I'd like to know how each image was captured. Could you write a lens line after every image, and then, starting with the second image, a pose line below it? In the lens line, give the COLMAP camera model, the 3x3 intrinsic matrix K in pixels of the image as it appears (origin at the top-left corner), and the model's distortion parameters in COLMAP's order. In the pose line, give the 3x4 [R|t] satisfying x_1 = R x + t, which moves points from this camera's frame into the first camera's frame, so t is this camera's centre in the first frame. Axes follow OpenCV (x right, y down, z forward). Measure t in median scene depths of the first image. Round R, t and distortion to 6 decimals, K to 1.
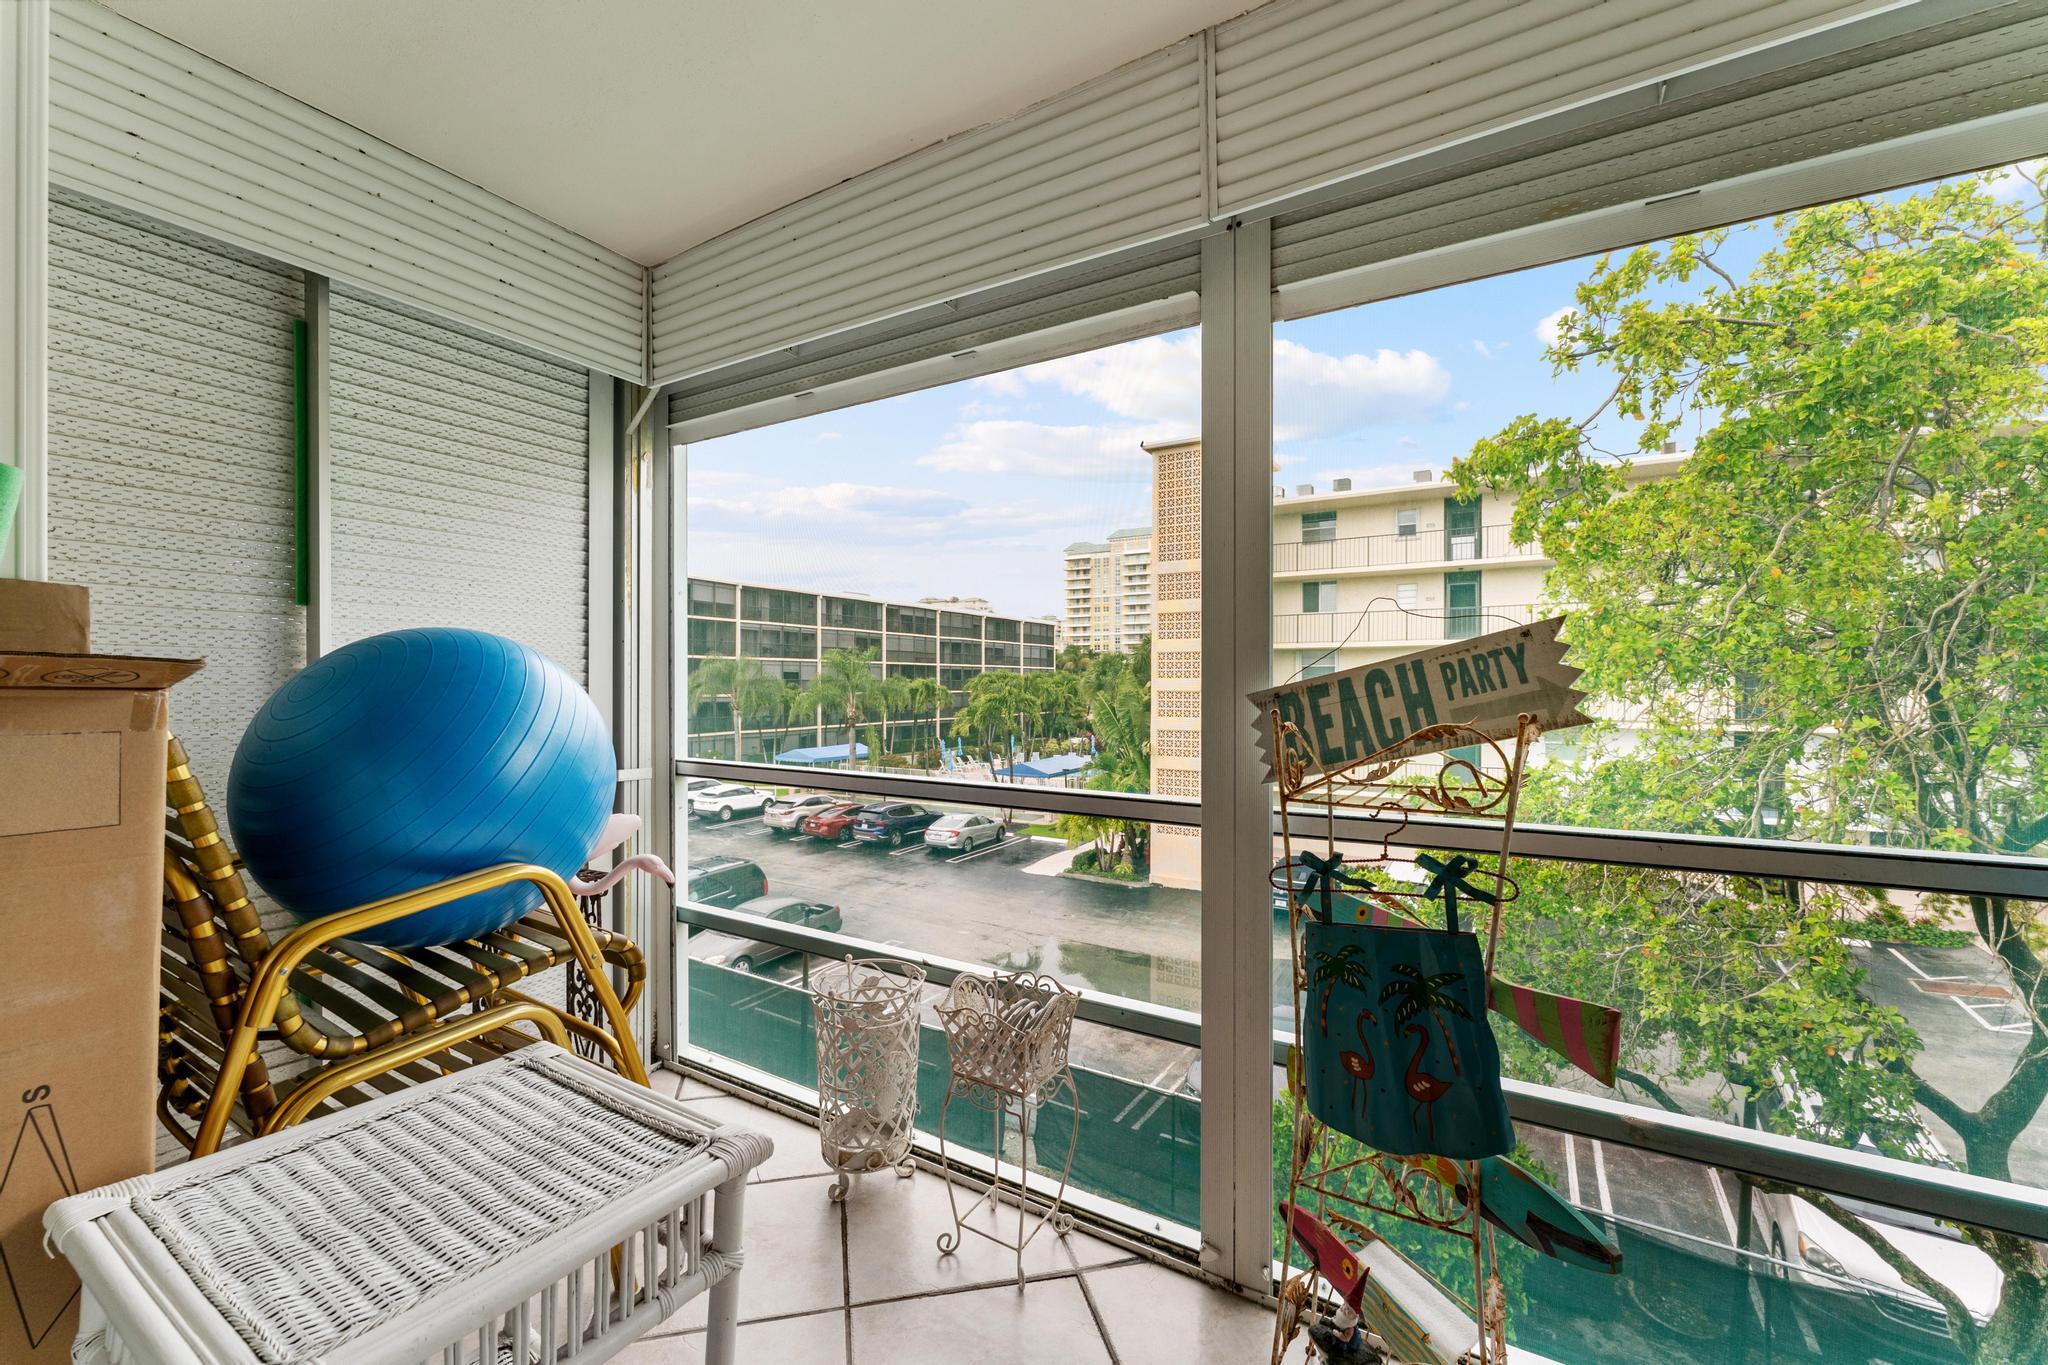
lens RADIAL K [[831.0, 0, 1029.6], [0, 831.0, 678.6], [0, 0, 1]] dist [-0.004955, 0.001144]
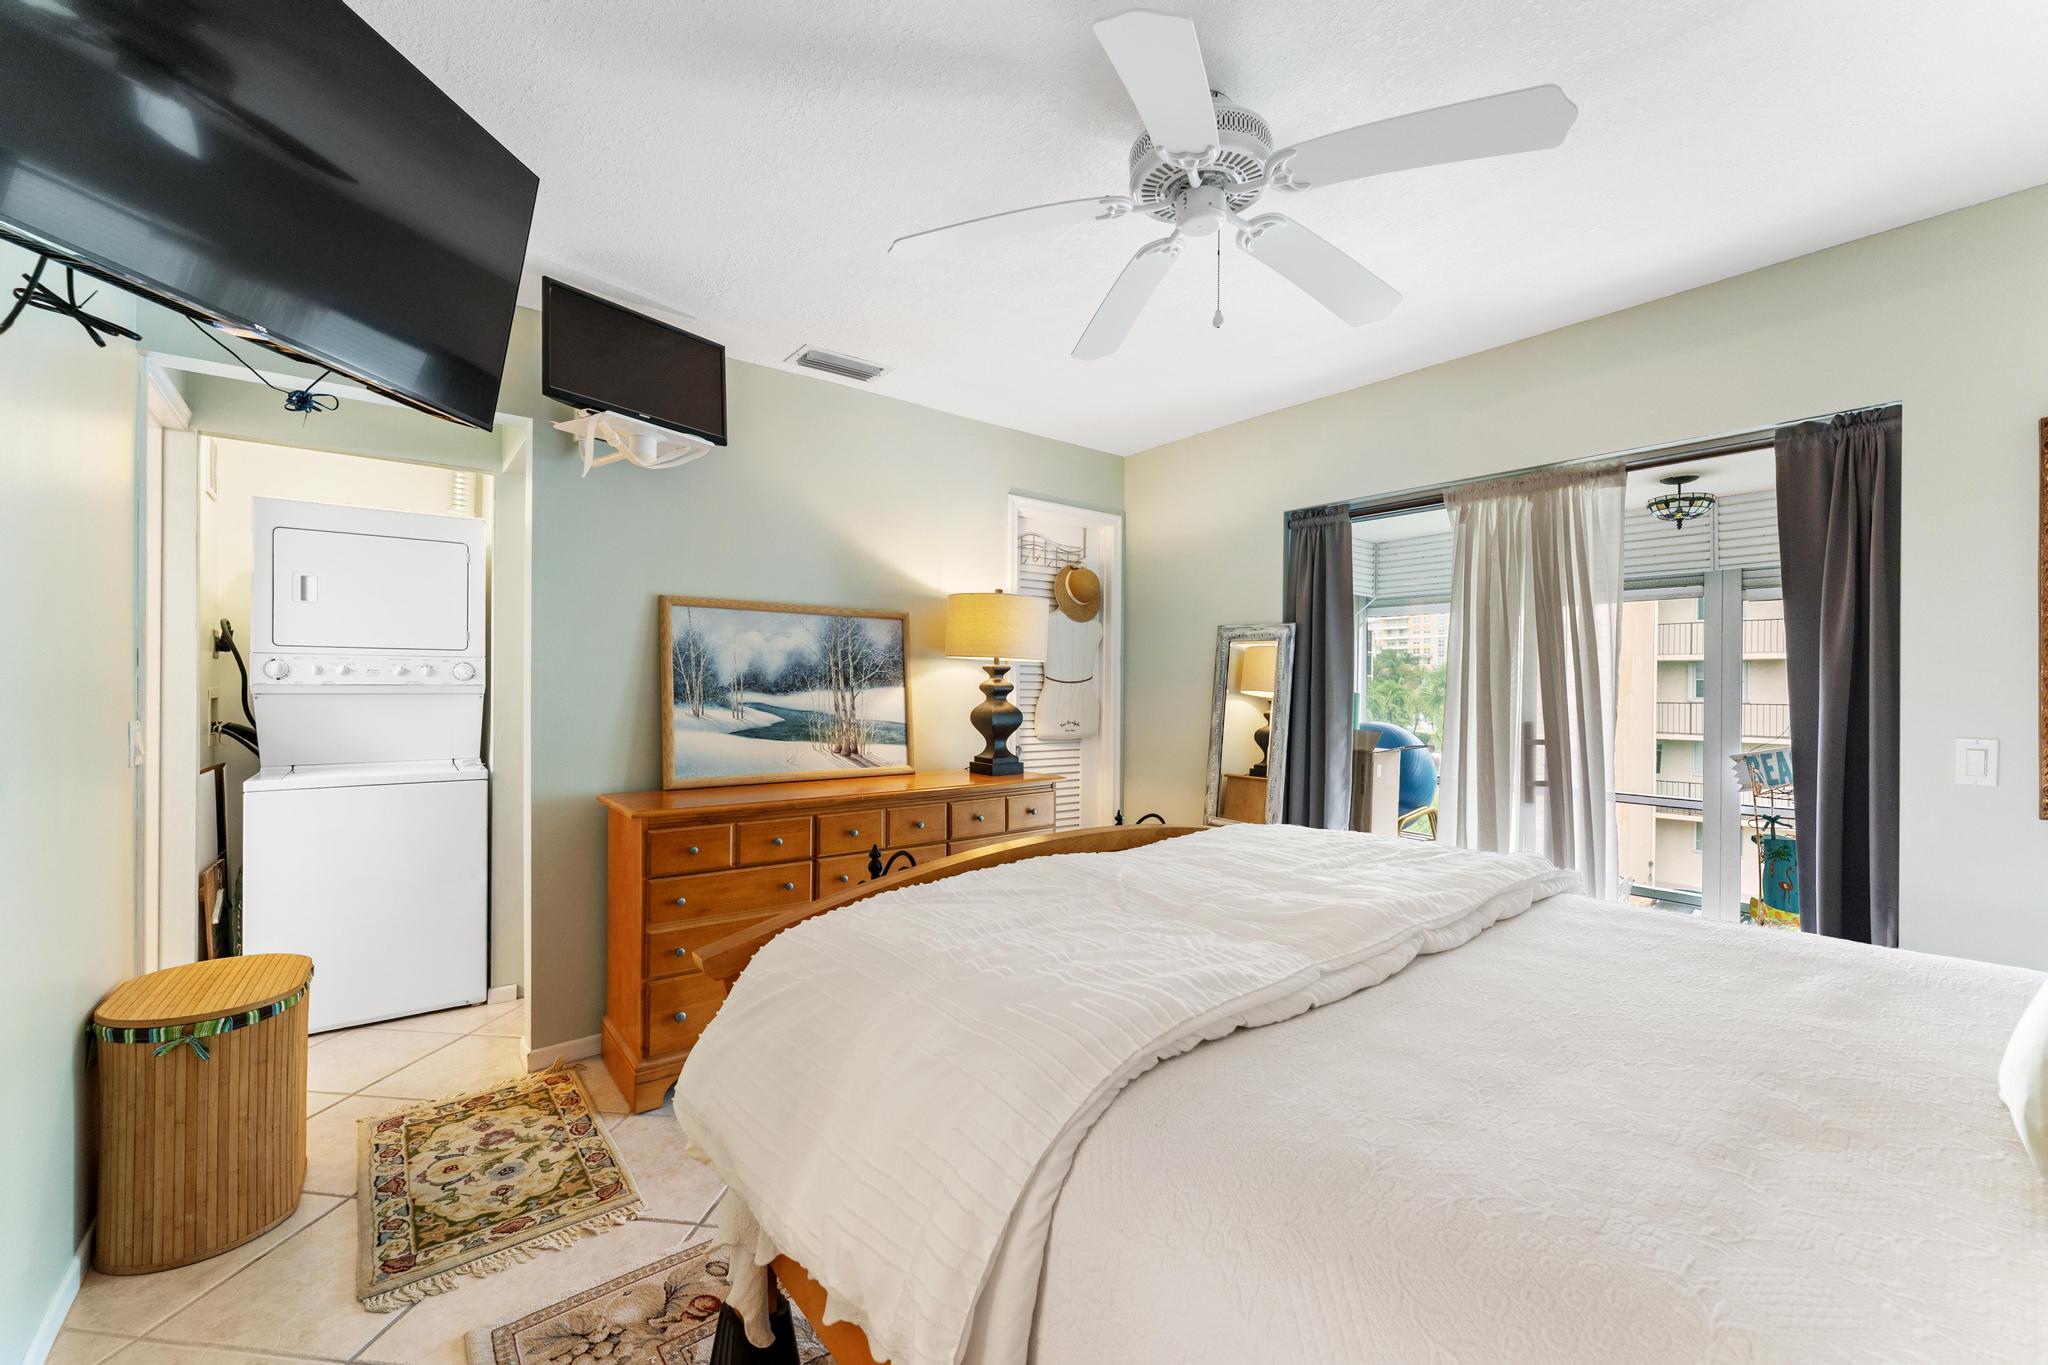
lens RADIAL K [[831.0, 0, 1025.5], [0, 831.0, 684.1], [0, 0, 1]] dist [-0.004955, 0.001144]
pose [[0.936087, 0.003588, -0.351749, -0.852744], [-0.004008, 0.999992, -0.000464, -0.189382], [0.351745, 0.001844, 0.936094, -2.092492]]
